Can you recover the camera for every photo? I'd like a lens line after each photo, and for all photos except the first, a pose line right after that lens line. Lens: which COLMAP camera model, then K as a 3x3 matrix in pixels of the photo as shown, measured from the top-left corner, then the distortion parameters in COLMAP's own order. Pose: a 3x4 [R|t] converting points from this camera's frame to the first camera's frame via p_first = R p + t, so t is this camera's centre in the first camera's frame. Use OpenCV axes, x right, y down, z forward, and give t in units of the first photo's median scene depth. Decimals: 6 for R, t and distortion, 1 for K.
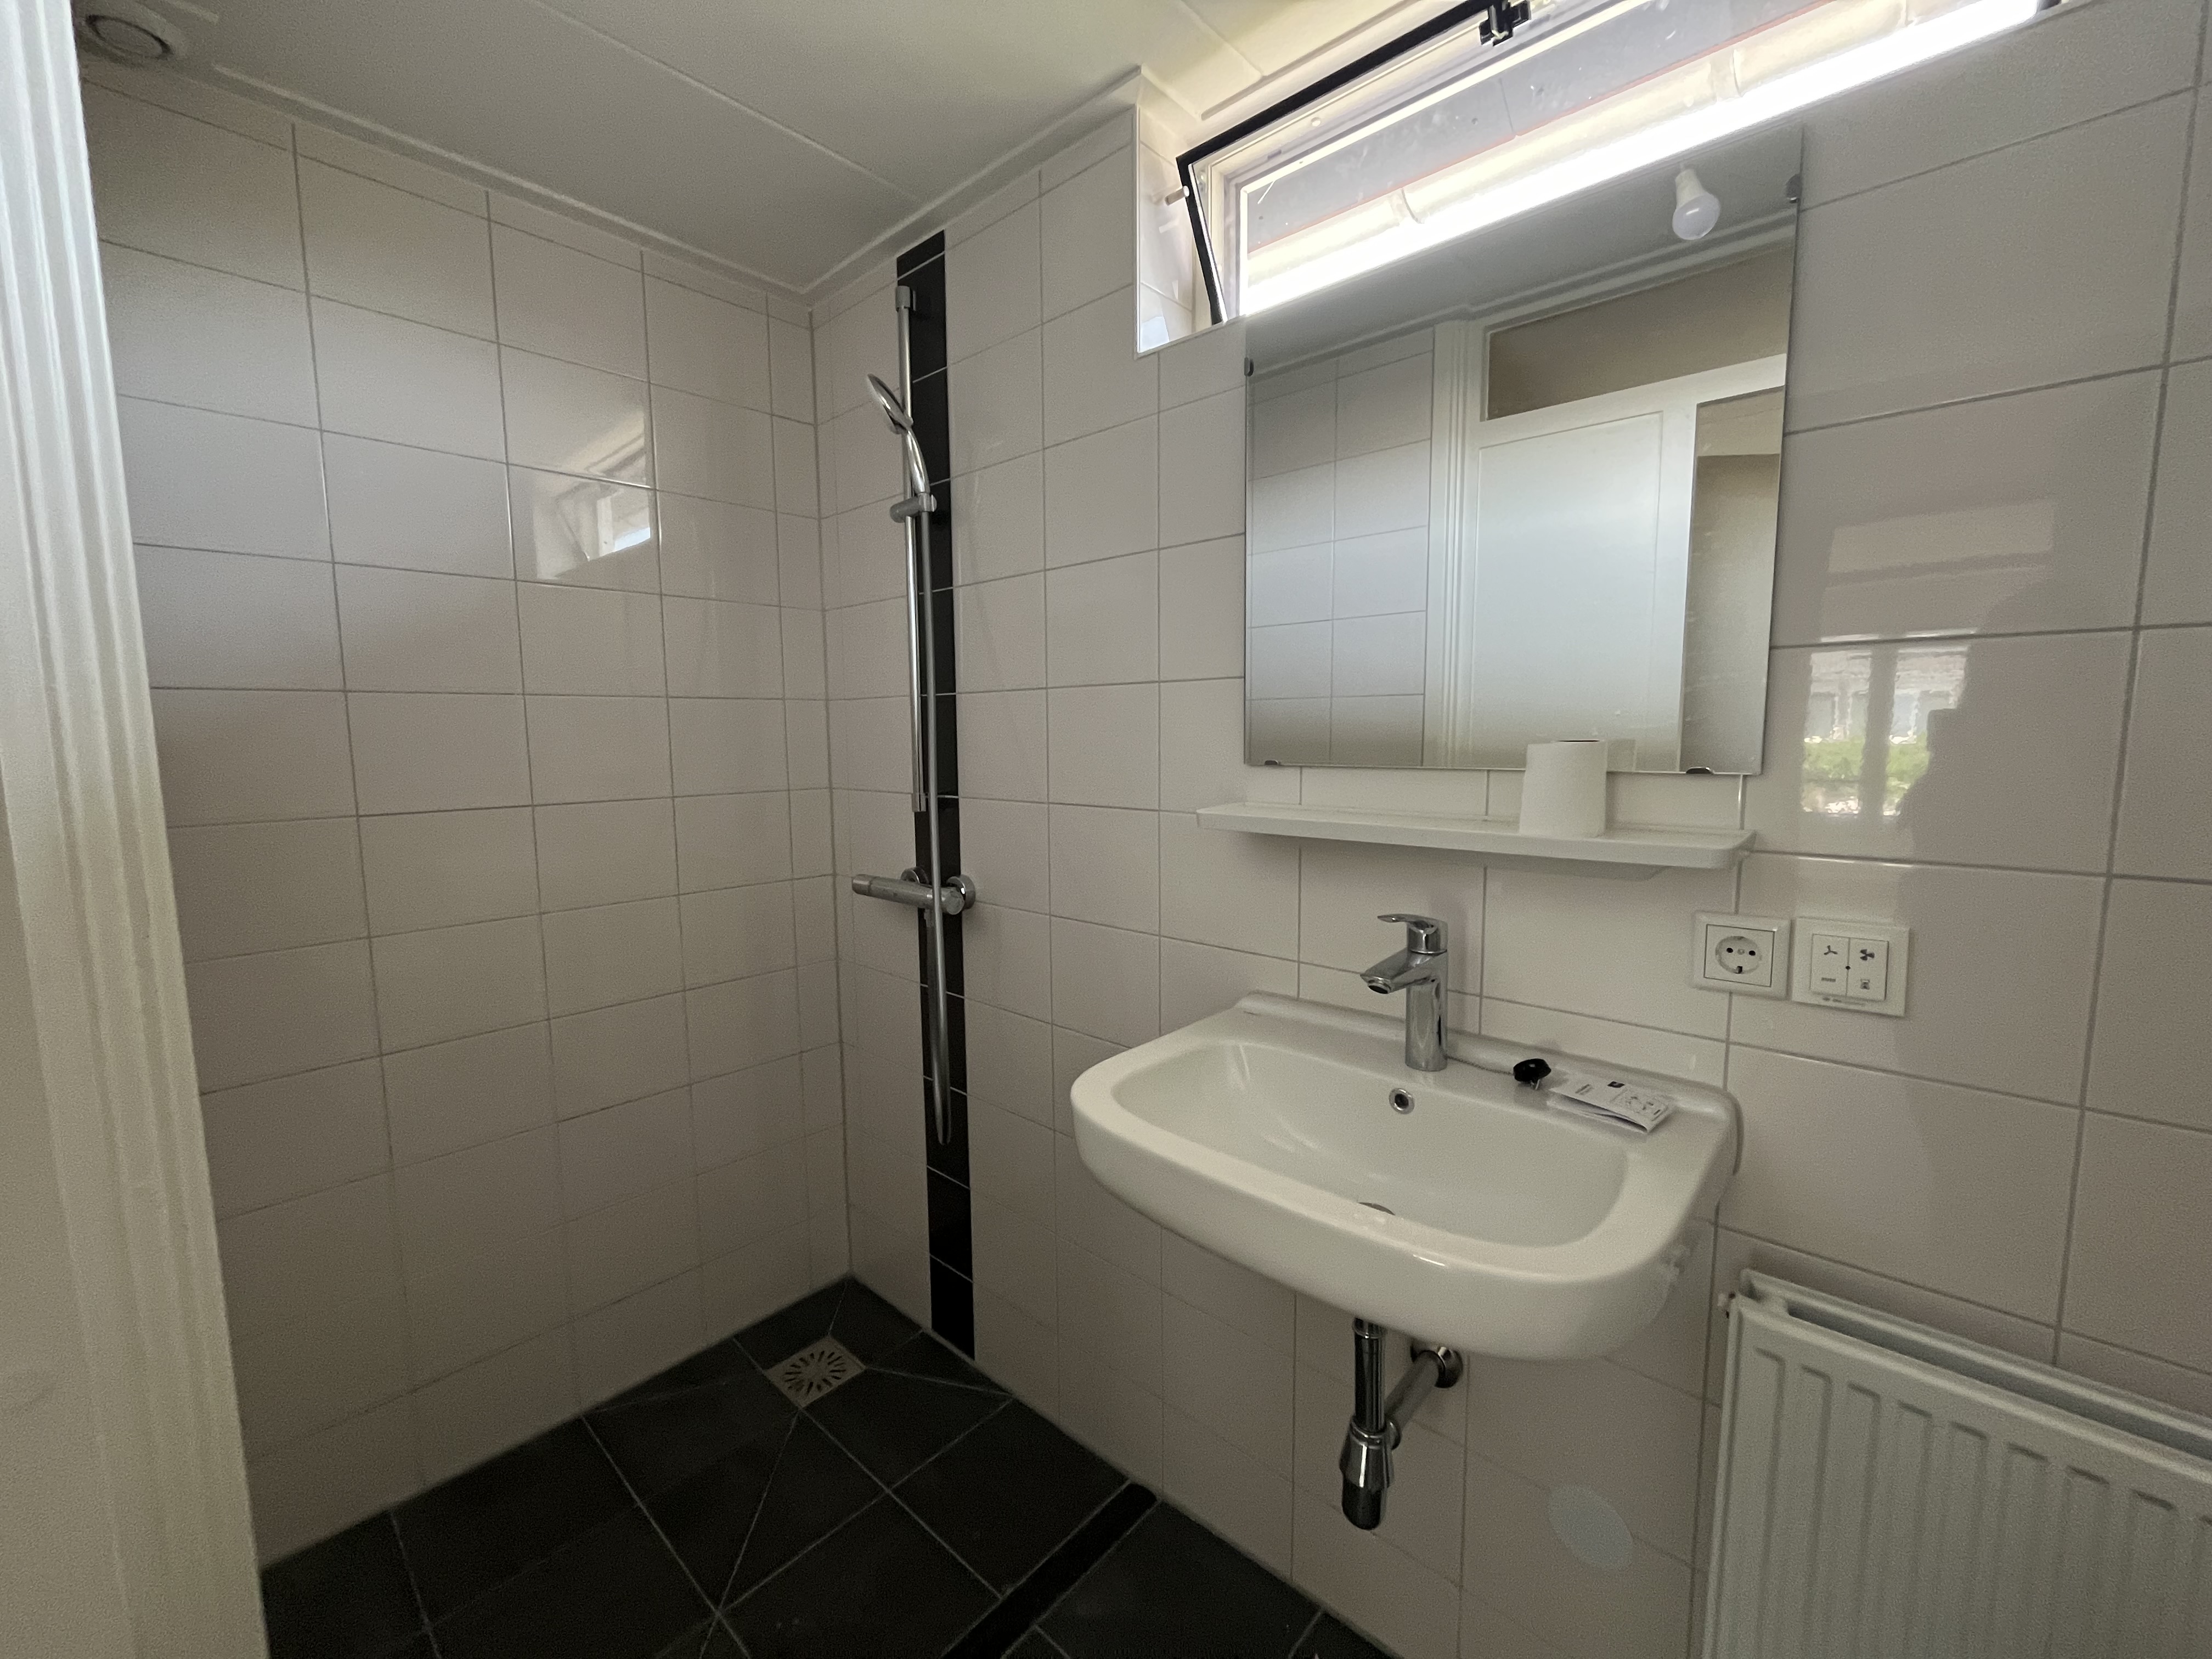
lens RADIAL K [[903.7, 0, 1103.0], [0, 903.7, 826.3], [0, 0, 1]] dist [0.000527, 0.000037]
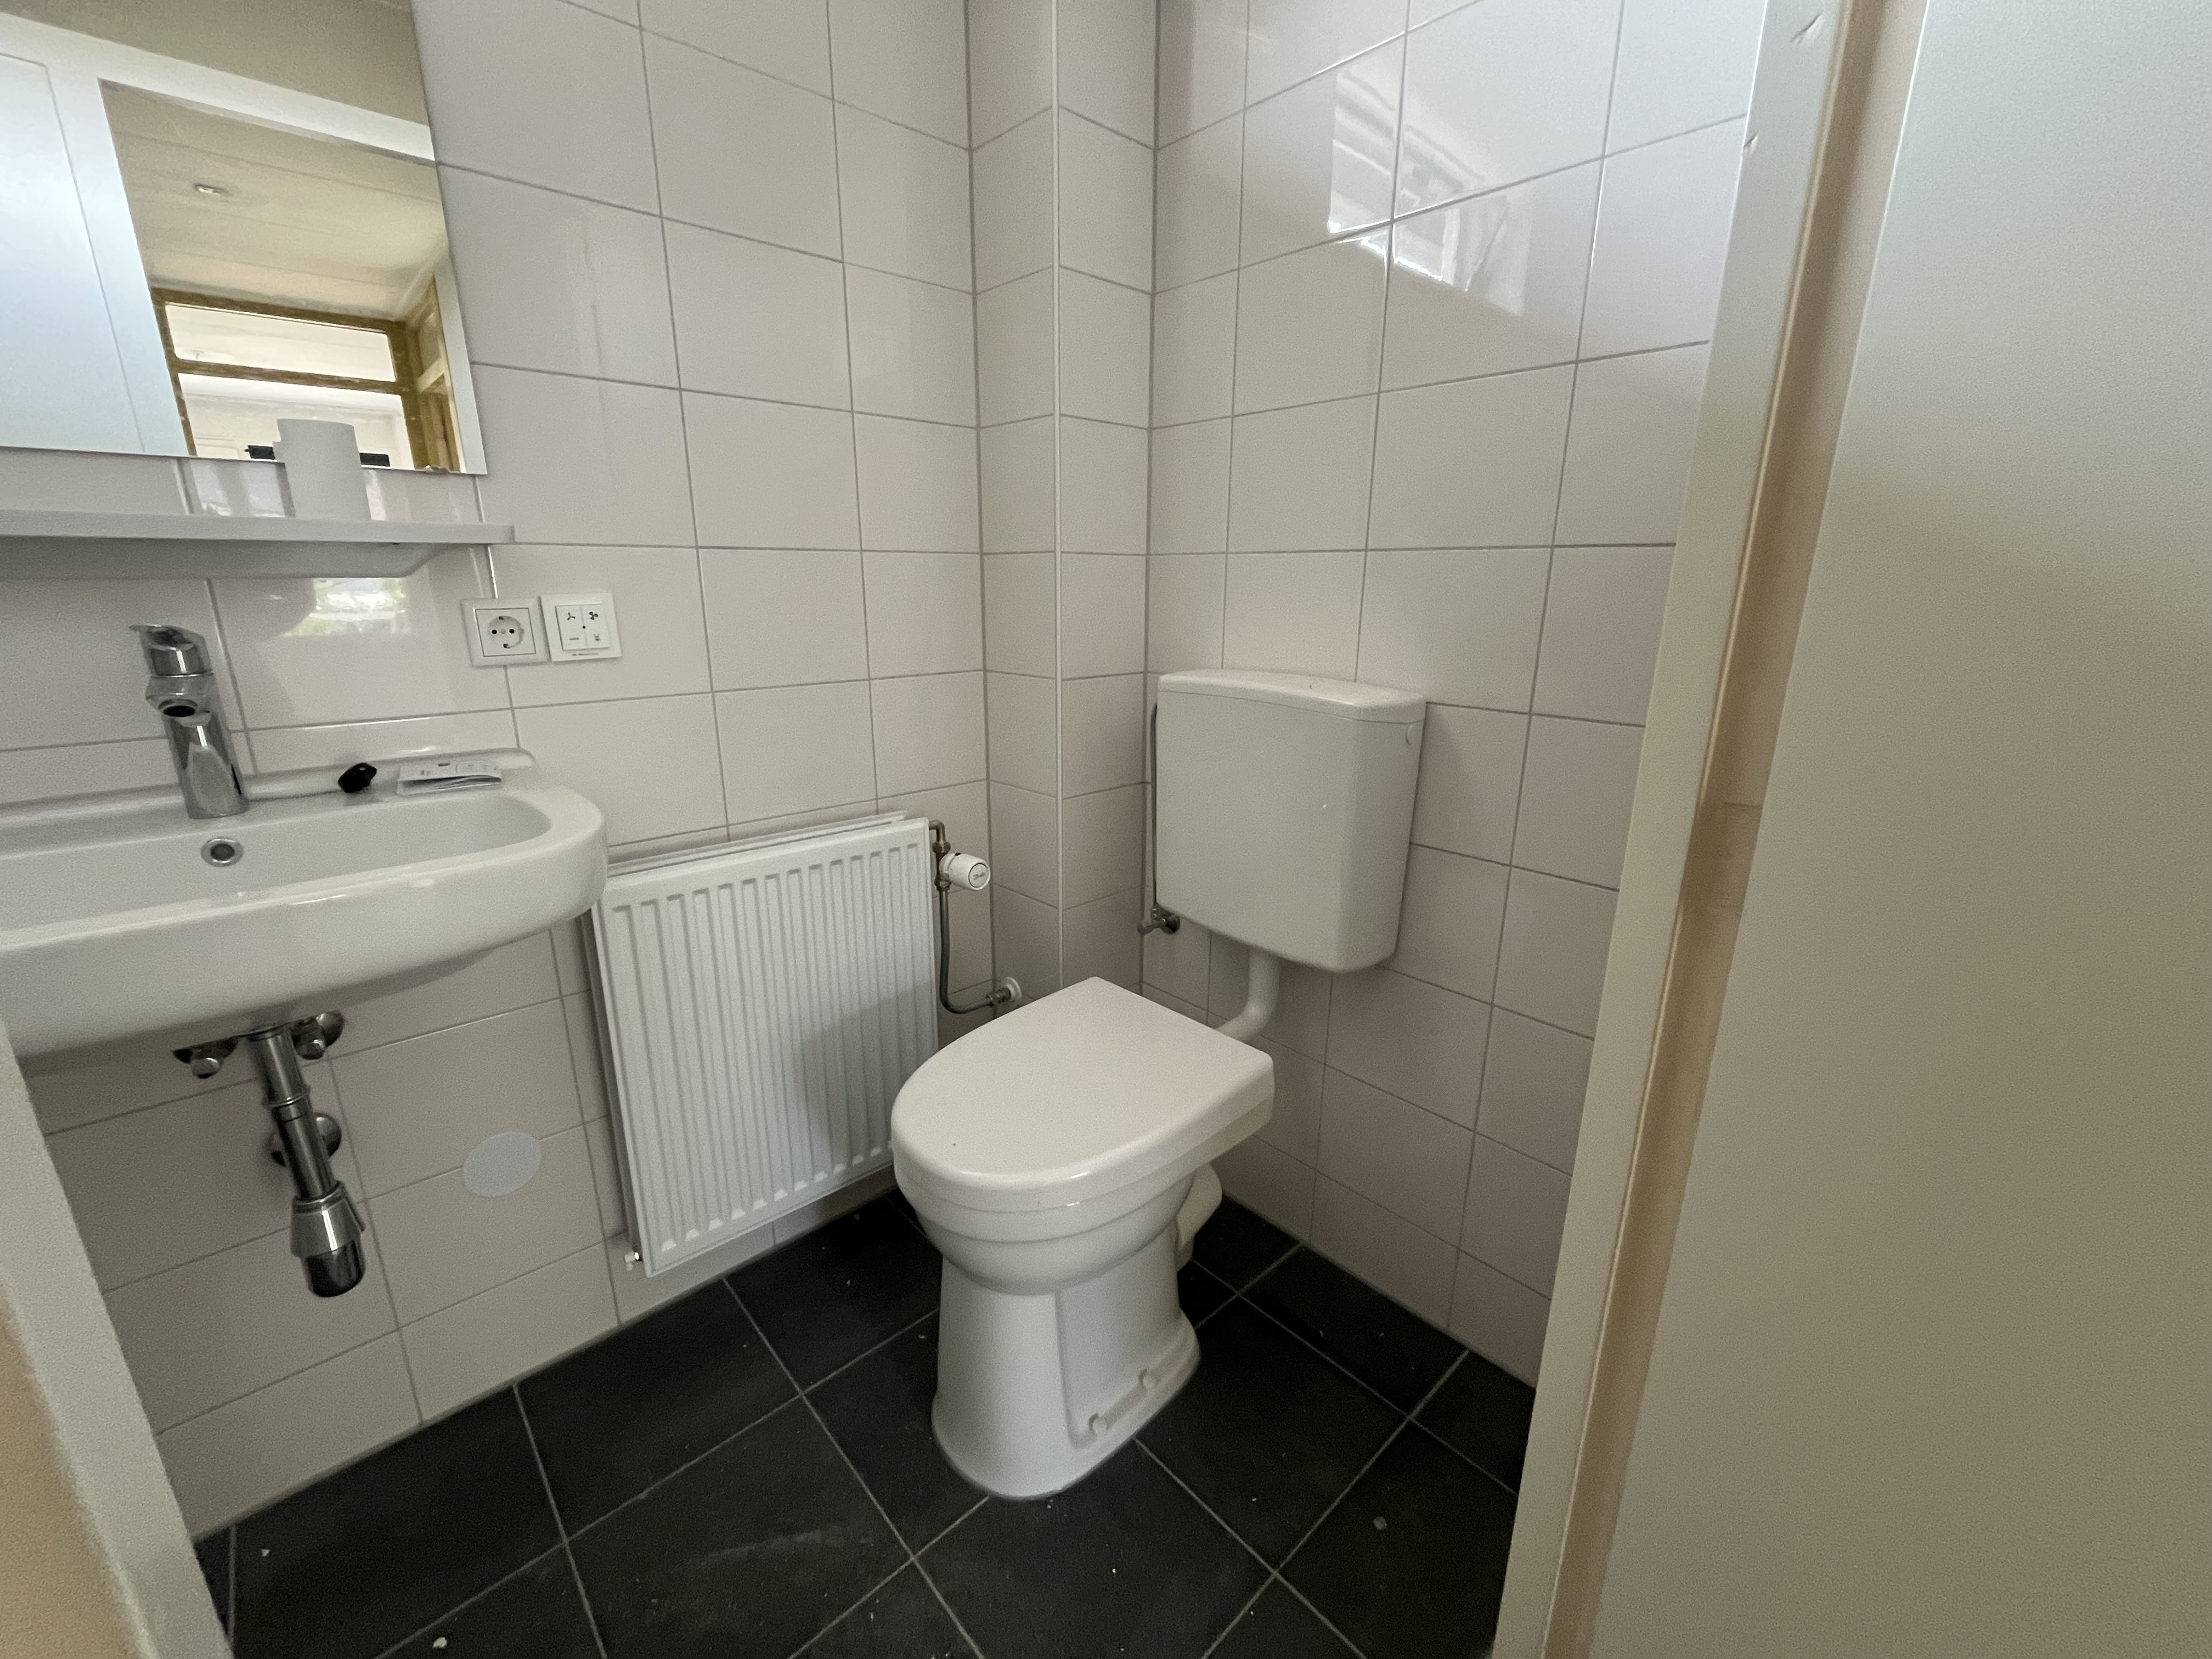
lens RADIAL K [[903.7, 0, 1099.8], [0, 903.7, 825.7], [0, 0, 1]] dist [0.000527, 0.000037]
pose [[0.089738, -0.253443, 0.963179, -0.461077], [0.109382, 0.963739, 0.243399, 0.181548], [-0.989941, 0.083512, 0.114206, 0.085671]]
